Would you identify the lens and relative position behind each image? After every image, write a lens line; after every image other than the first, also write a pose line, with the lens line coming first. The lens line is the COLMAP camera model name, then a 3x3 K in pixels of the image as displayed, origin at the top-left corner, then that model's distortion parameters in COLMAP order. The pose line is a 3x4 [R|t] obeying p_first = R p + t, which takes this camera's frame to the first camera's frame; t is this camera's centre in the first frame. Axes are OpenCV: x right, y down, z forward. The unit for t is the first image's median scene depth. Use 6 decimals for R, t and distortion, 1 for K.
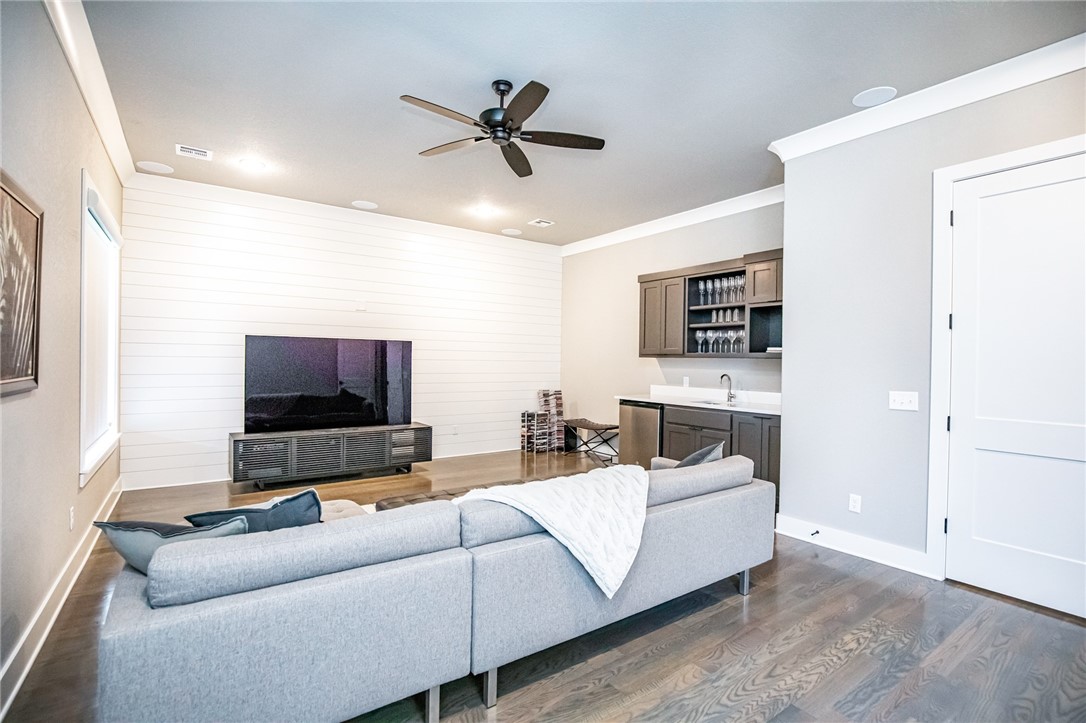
lens RADIAL K [[506.9, 0, 543.9], [0, 506.9, 359.4], [0, 0, 1]] dist [-0.026757, 0.003001]
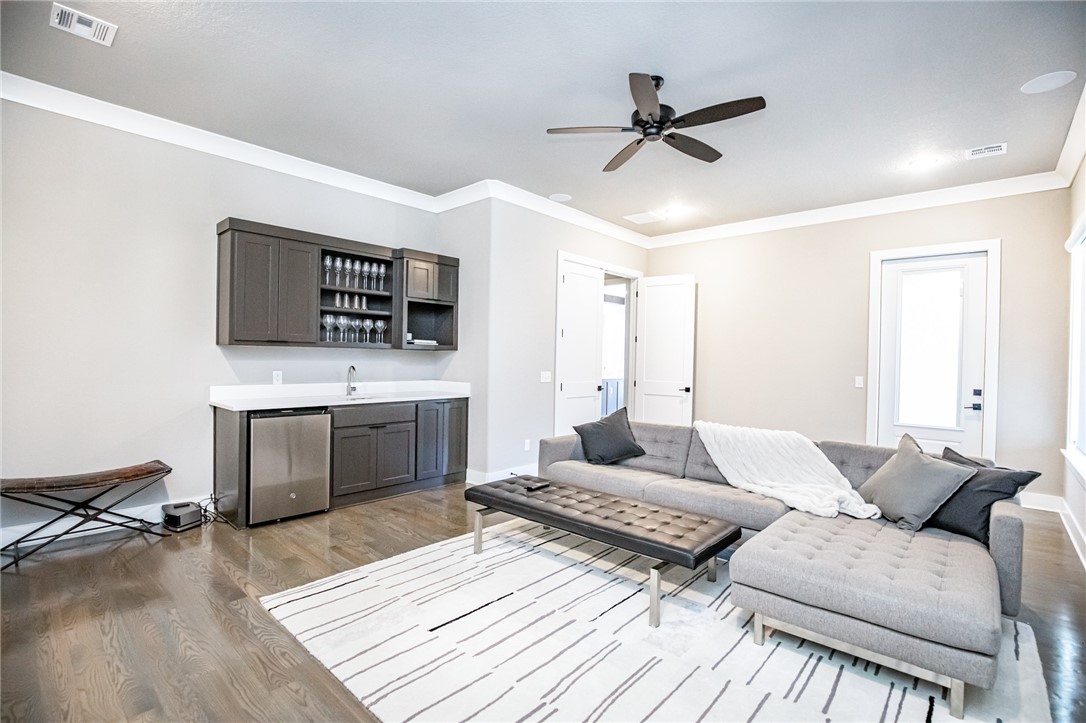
lens RADIAL K [[506.9, 0, 542.7], [0, 506.9, 362.4], [0, 0, 1]] dist [-0.026757, 0.003001]
pose [[-0.224457, -0.029531, 0.974037, -0.612481], [-0.020716, 0.999459, 0.025528, -0.007244], [-0.974264, -0.014448, -0.224947, 0.870718]]
